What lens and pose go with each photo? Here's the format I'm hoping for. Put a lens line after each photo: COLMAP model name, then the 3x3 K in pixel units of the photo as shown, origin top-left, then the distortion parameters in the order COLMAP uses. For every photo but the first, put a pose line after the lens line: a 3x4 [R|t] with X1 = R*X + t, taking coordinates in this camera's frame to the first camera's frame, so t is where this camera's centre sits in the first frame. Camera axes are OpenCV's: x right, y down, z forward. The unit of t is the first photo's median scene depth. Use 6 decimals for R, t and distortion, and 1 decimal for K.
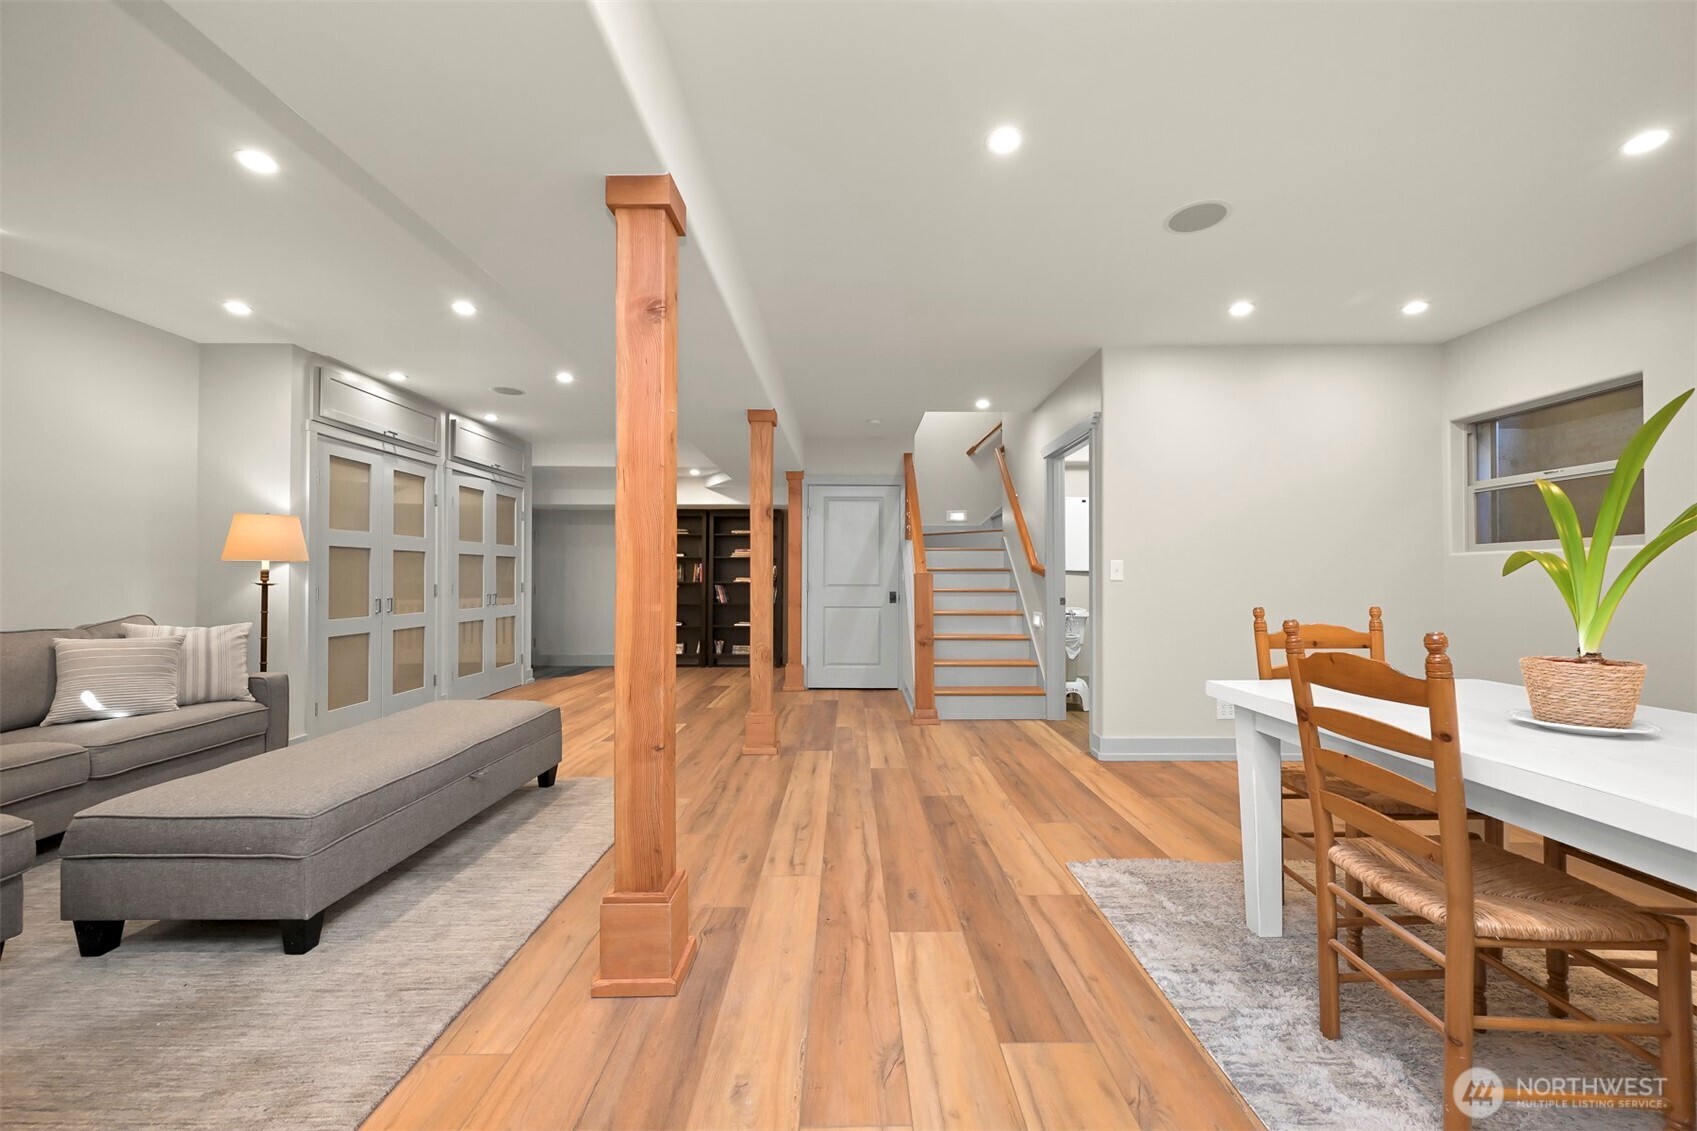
lens RADIAL K [[661.9, 0, 845.7], [0, 661.9, 575.0], [0, 0, 1]] dist [-0.003250, -0.000606]
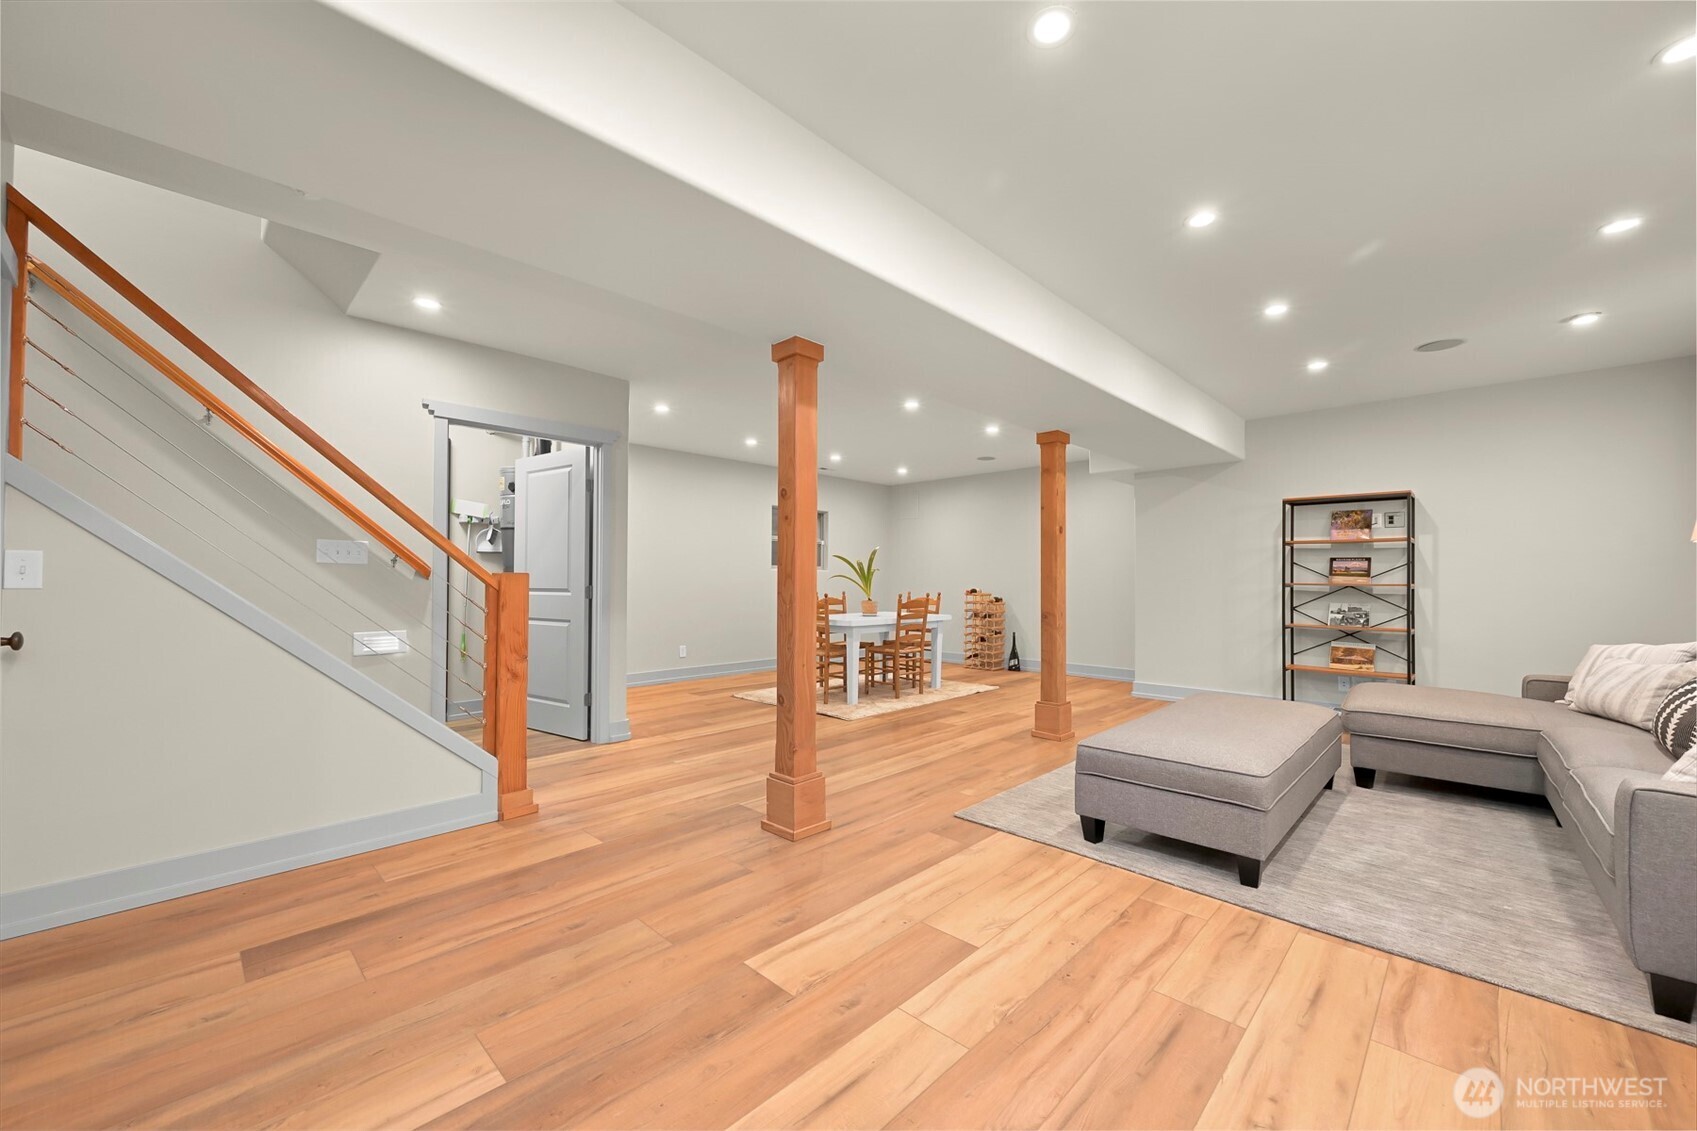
lens RADIAL K [[661.9, 0, 843.6], [0, 661.9, 574.8], [0, 0, 1]] dist [-0.003250, -0.000606]
pose [[-0.719356, 0.008165, 0.694593, -0.861567], [-0.015062, 0.999512, -0.027348, 0.019534], [-0.694478, -0.030135, -0.718883, 1.949787]]
